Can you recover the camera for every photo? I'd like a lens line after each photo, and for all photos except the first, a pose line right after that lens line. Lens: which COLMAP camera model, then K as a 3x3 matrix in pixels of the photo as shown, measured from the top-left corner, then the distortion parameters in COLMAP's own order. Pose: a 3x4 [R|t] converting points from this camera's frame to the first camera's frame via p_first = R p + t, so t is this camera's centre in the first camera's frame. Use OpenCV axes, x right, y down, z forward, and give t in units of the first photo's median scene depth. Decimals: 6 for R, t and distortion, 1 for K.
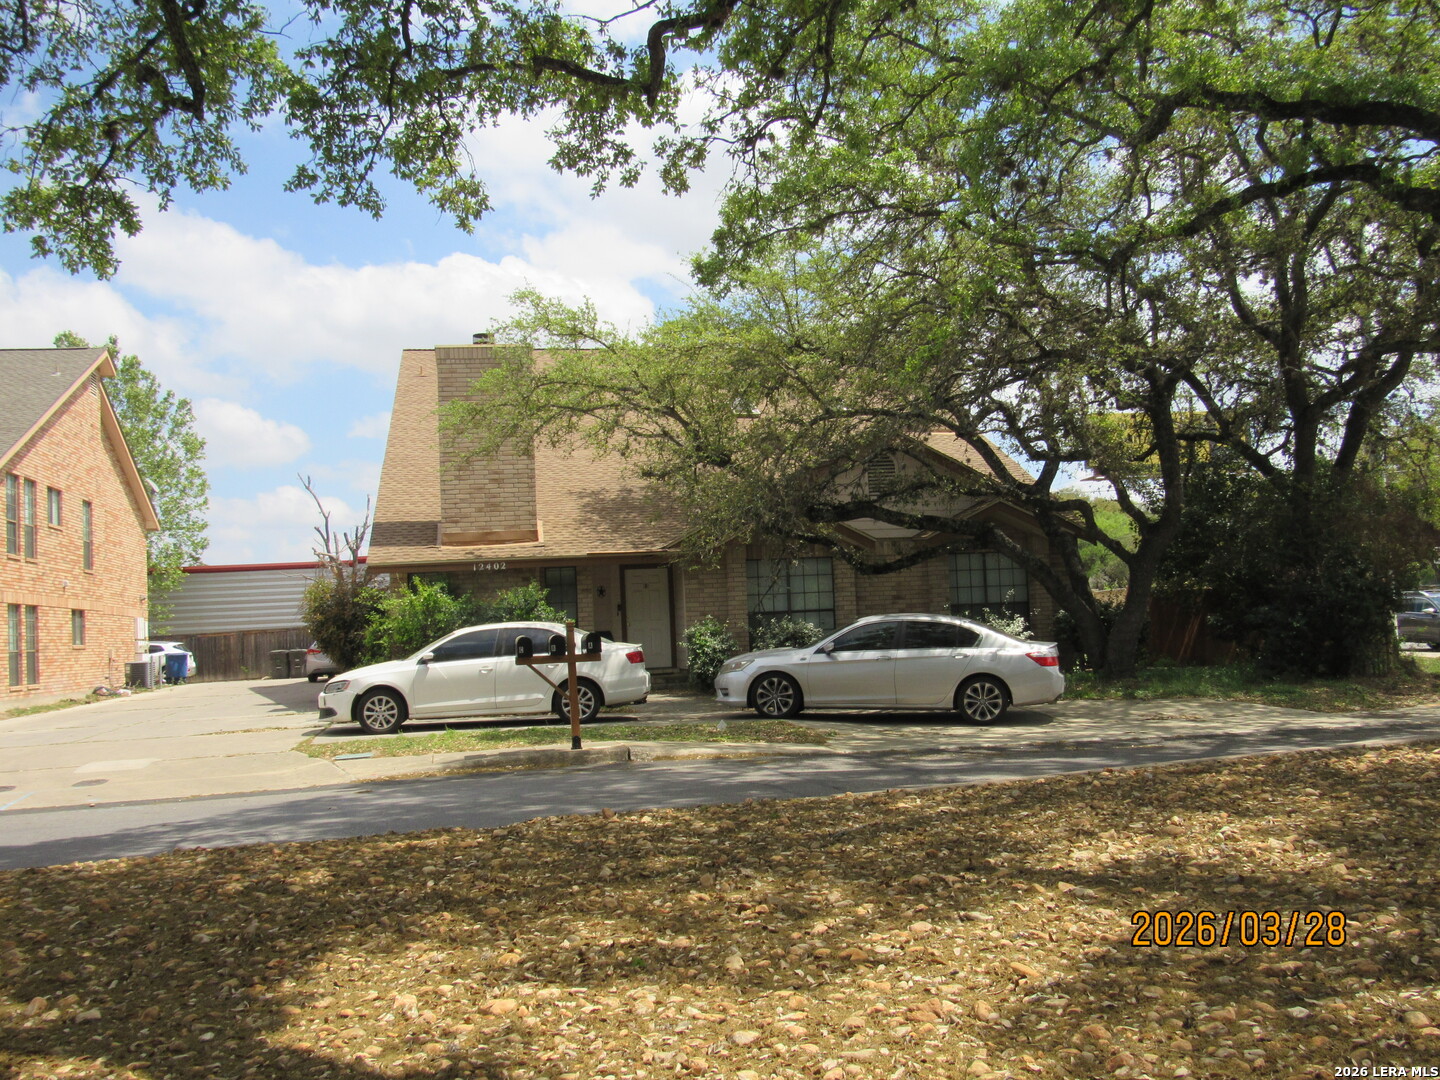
lens RADIAL K [[1382.5, 0, 719.9], [0, 1382.5, 545.6], [0, 0, 1]] dist [-0.054651, 0.000000]
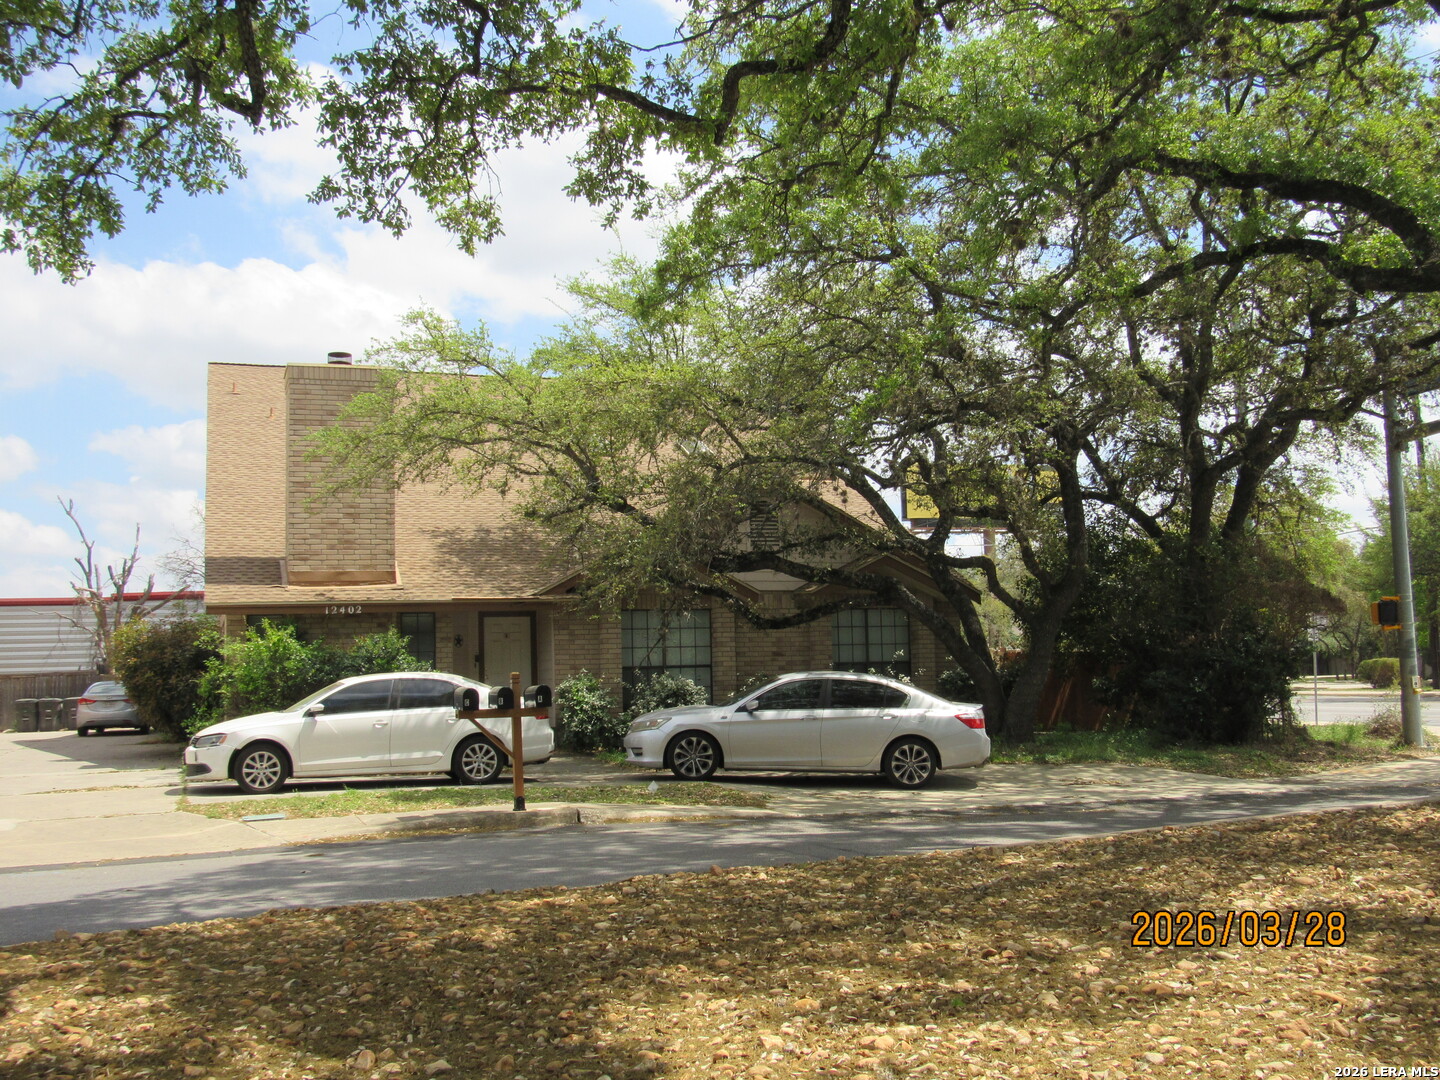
lens RADIAL K [[1525.8, 0, 720.3], [0, 1525.8, 536.7], [0, 0, 1]] dist [-0.062485, 0.000000]
pose [[0.985631, 0.033835, 0.165492, -0.117657], [-0.027504, 0.998805, -0.040395, 0.000912], [-0.166661, 0.035263, 0.985384, -0.029281]]
